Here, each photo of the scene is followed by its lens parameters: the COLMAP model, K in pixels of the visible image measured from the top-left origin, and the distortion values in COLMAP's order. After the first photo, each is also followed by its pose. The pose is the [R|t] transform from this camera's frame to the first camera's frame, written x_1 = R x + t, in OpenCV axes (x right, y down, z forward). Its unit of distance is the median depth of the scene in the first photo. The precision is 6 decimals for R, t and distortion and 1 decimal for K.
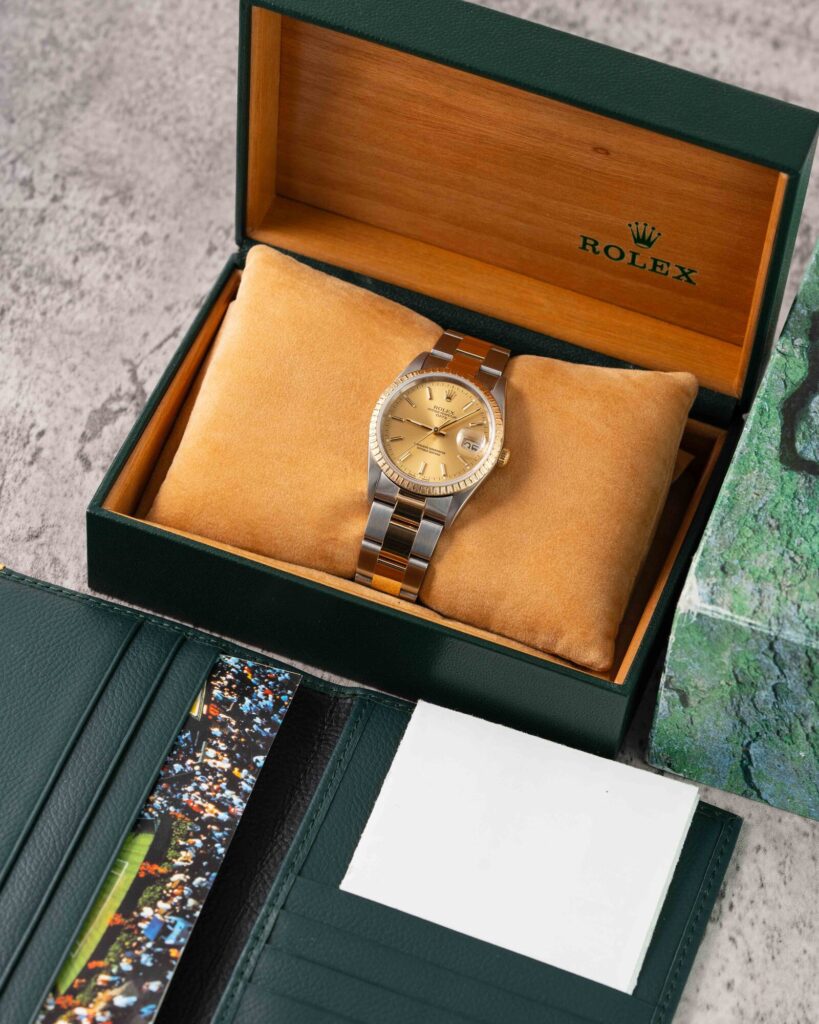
lens RADIAL K [[3522.0, 0, 409.5], [0, 3522.0, 512.0], [0, 0, 1]] dist [-0.068888, -1.860348]
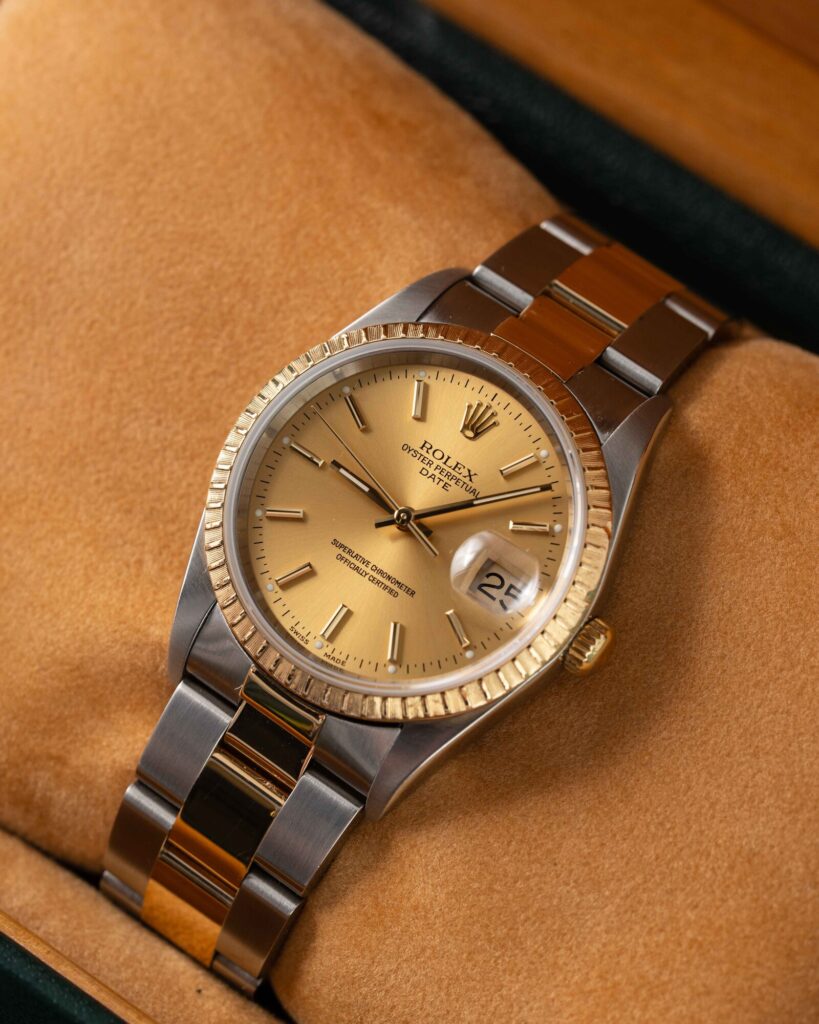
lens RADIAL K [[4723.4, 0, 409.5], [0, 4723.4, 512.0], [0, 0, 1]] dist [-0.049429, -0.063501]
pose [[0.957180, 0.231108, -0.174345, 0.083355], [-0.219352, 0.972006, 0.084196, -0.060146], [0.188923, -0.042348, 0.981078, 0.568880]]
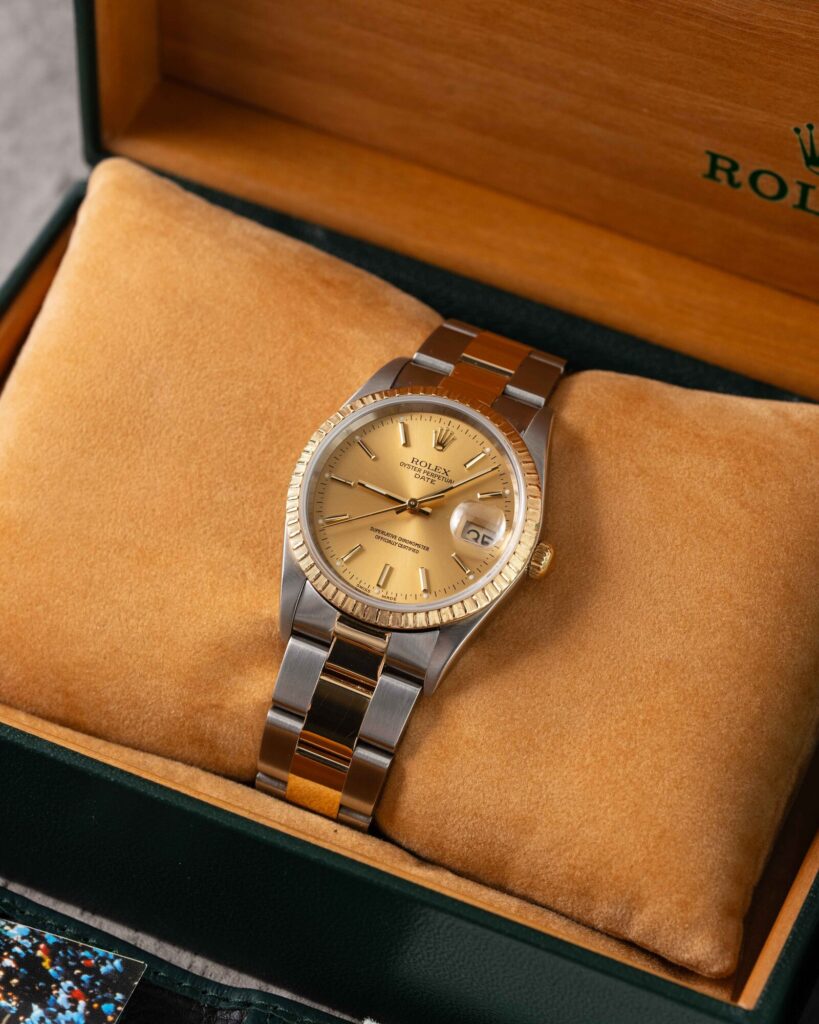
lens RADIAL K [[3963.0, 0, 409.5], [0, 3963.0, 512.0], [0, 0, 1]] dist [-0.003980, -0.052682]
pose [[0.998202, 0.027152, -0.053430, 0.038340], [-0.029039, 0.998970, -0.034855, -0.001523], [0.052429, 0.036344, 0.997963, 0.409480]]
